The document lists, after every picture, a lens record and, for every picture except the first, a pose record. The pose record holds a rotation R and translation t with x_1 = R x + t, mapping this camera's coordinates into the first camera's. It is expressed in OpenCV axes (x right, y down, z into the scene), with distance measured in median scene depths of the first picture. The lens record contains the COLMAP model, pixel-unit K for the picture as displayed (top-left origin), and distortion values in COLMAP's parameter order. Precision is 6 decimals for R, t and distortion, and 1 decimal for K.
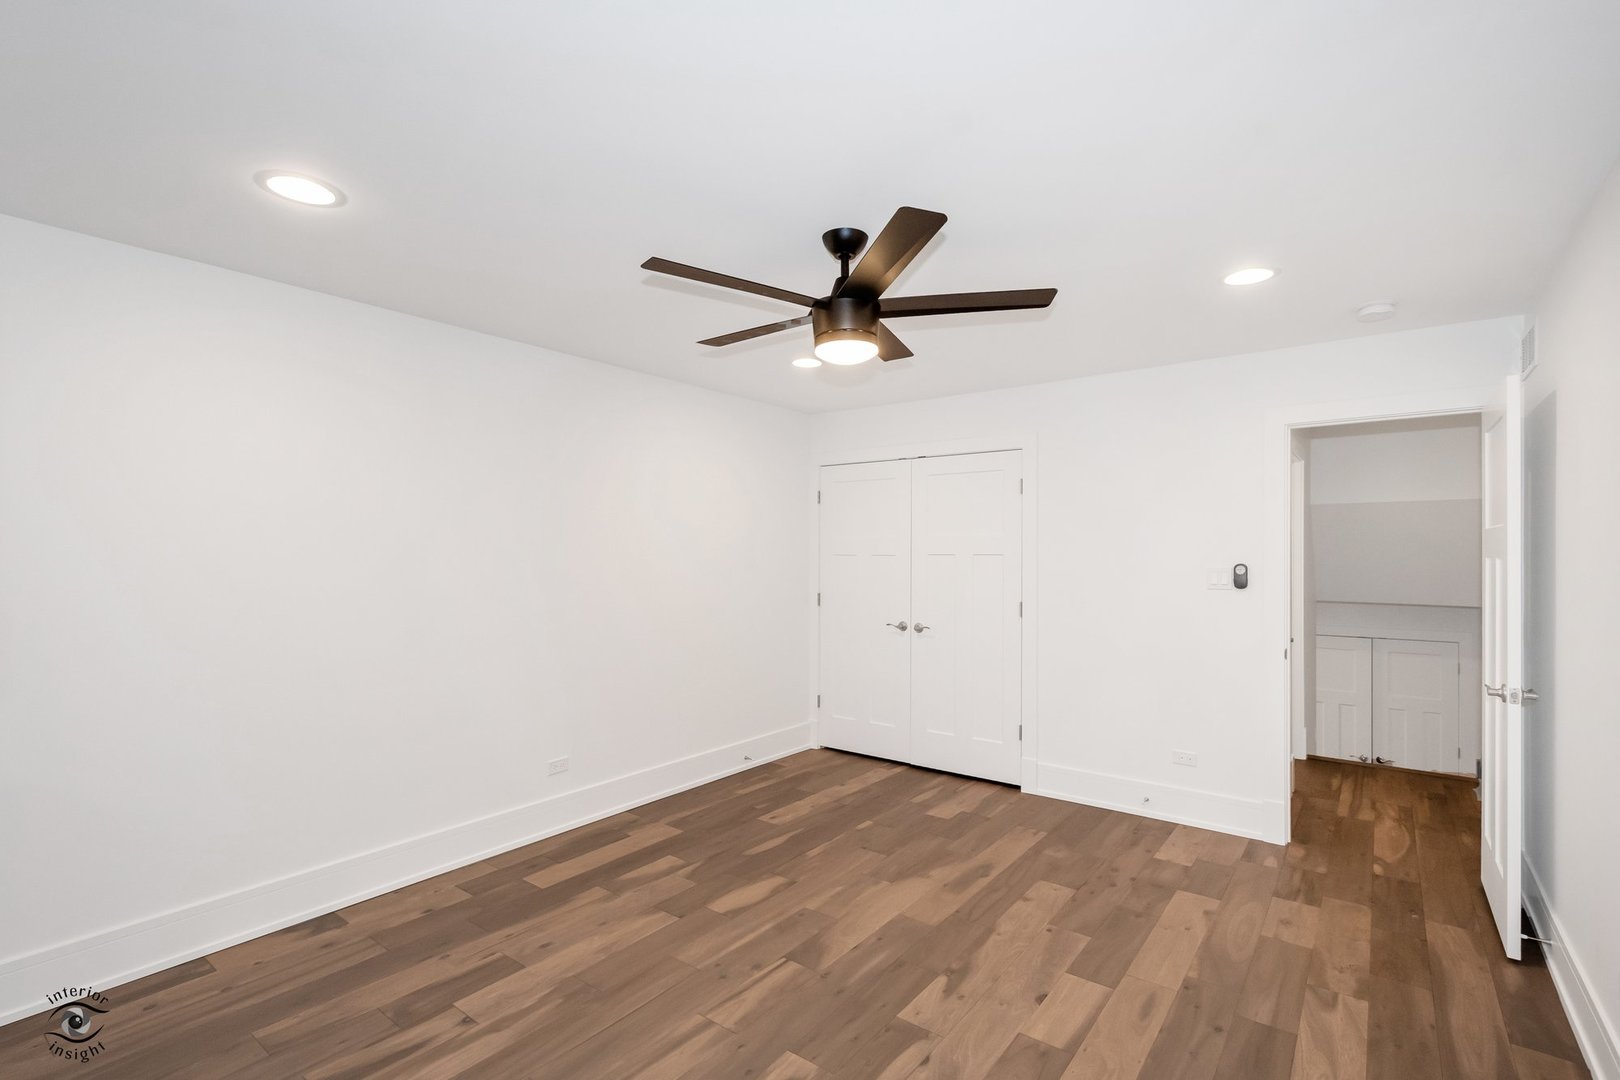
lens RADIAL K [[714.9, 0, 821.2], [0, 714.9, 554.1], [0, 0, 1]] dist [0.000258, -0.000427]
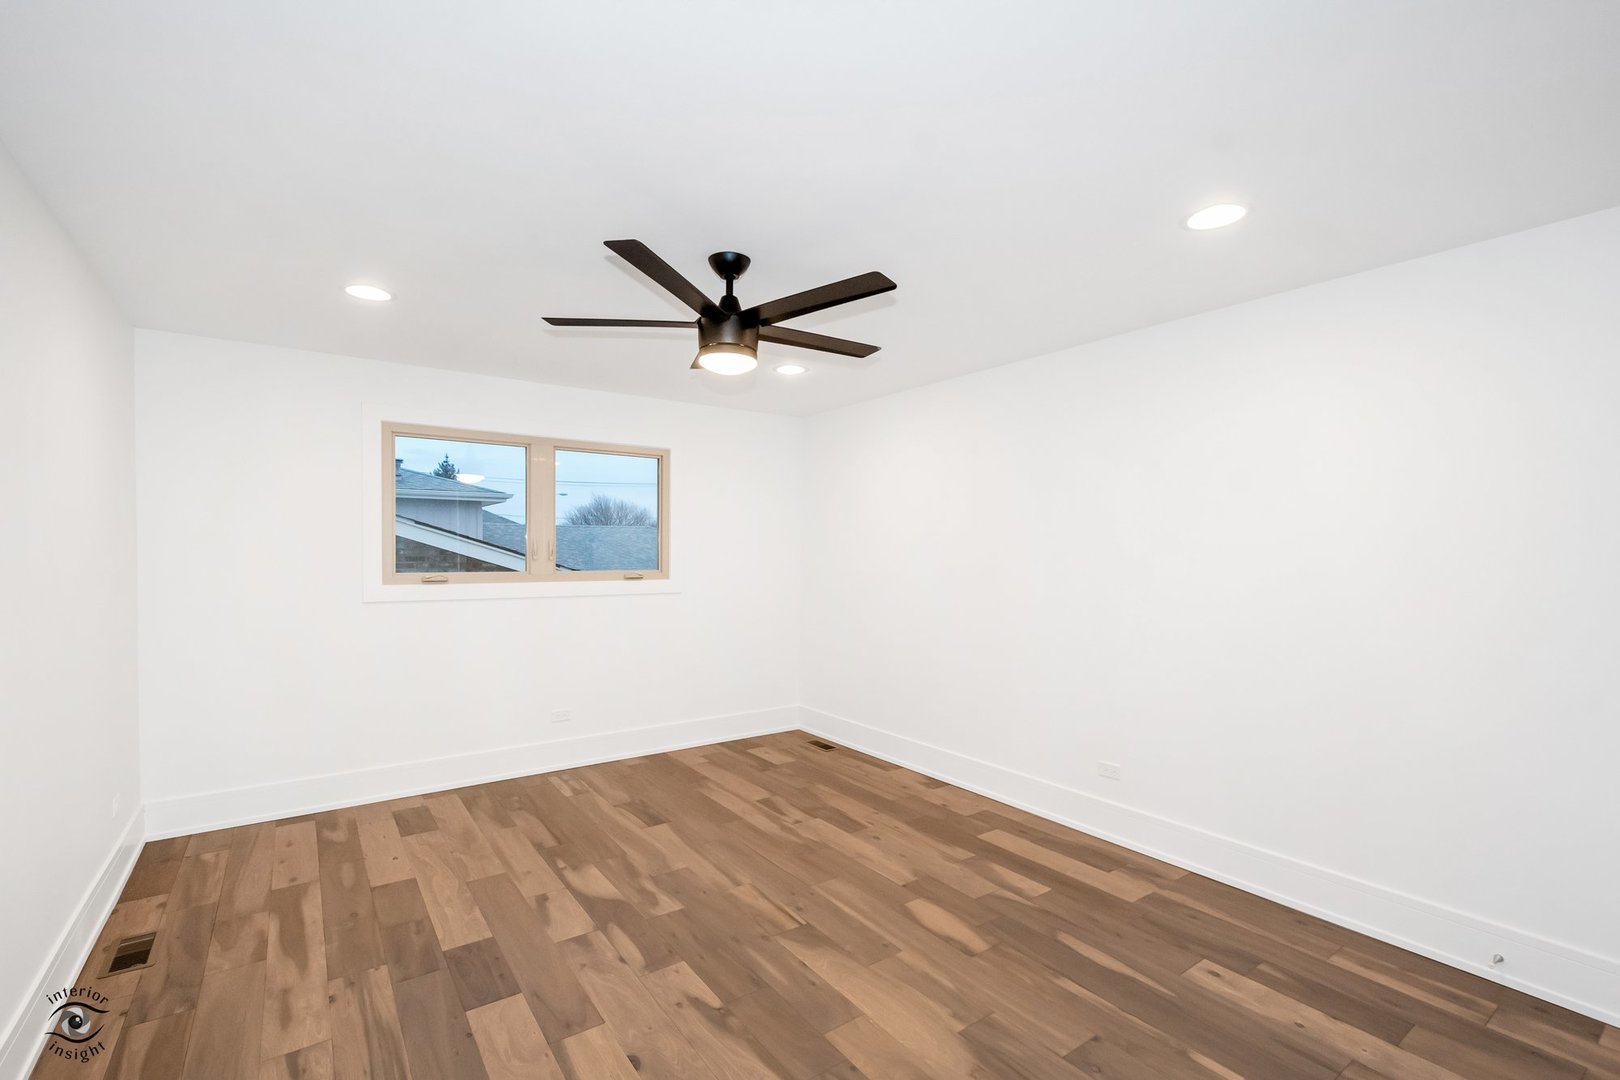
lens RADIAL K [[714.9, 0, 821.2], [0, 714.9, 554.1], [0, 0, 1]] dist [0.000258, -0.000427]
pose [[-0.268873, 0.005382, -0.963160, 0.927056], [-0.009424, 0.999922, 0.008218, 0.004074], [0.963129, 0.011286, -0.268802, 1.247553]]
